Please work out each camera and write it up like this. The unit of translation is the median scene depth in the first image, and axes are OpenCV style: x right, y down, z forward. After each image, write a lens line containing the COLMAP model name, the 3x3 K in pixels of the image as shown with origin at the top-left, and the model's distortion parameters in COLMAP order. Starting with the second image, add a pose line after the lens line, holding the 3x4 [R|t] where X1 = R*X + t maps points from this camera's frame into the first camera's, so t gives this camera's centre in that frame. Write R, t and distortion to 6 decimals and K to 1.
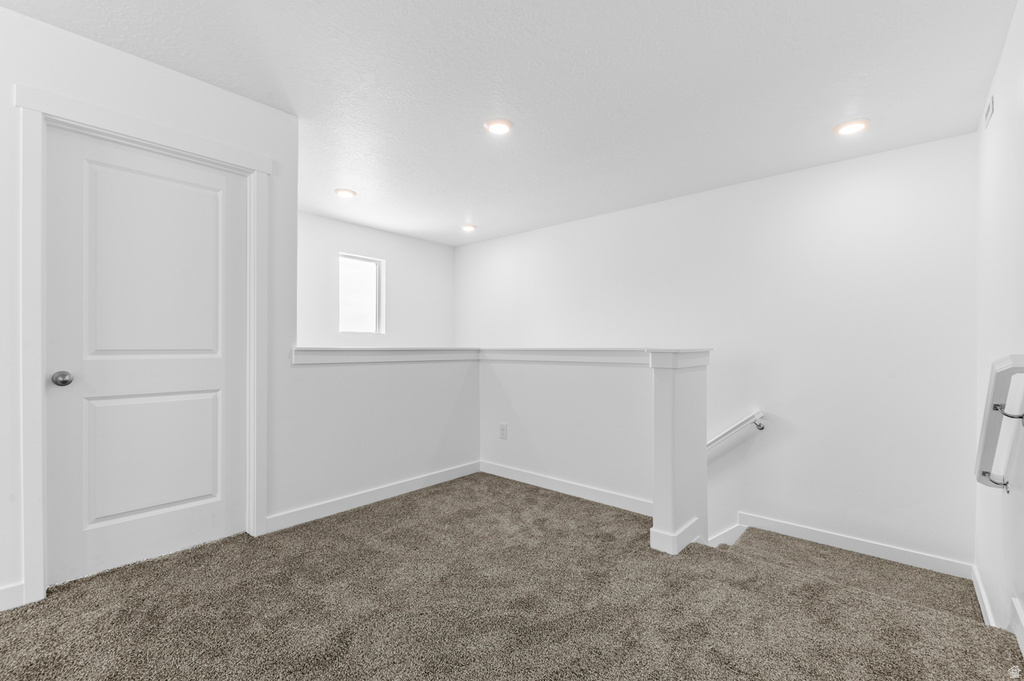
lens RADIAL K [[448.4, 0, 508.8], [0, 448.4, 348.5], [0, 0, 1]] dist [0.001410, 0.000097]
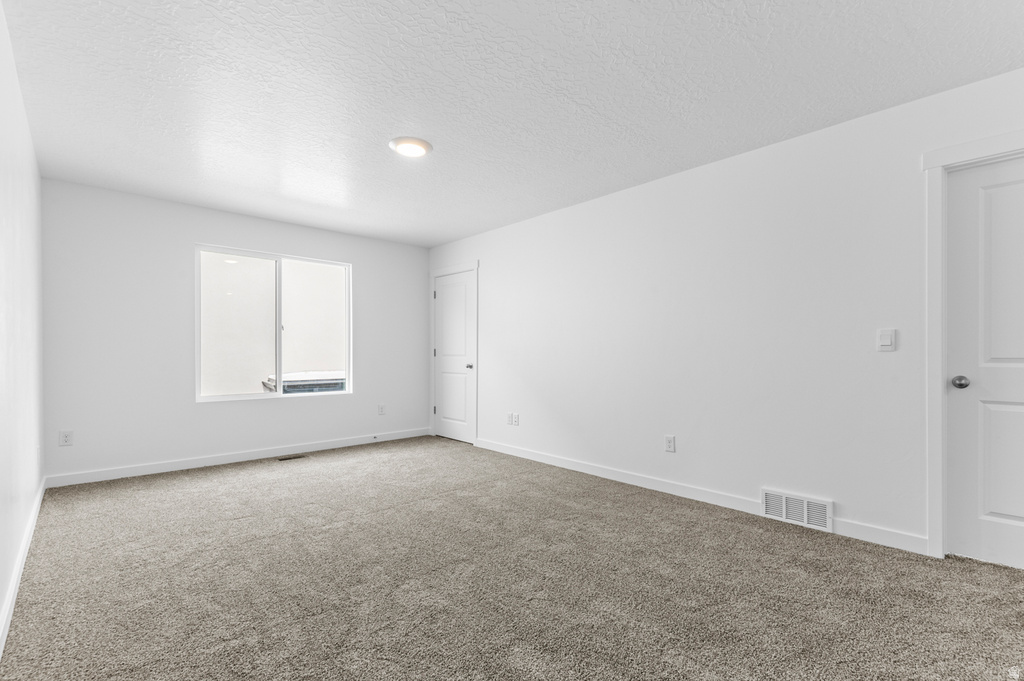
lens RADIAL K [[470.2, 0, 506.1], [0, 470.2, 357.6], [0, 0, 1]] dist [0.000828, 0.000096]
pose [[-0.106764, 0.001083, -0.994284, 0.357654], [-0.000170, 0.999999, 0.001108, 0.001488], [0.994284, 0.000287, -0.106763, -0.051434]]
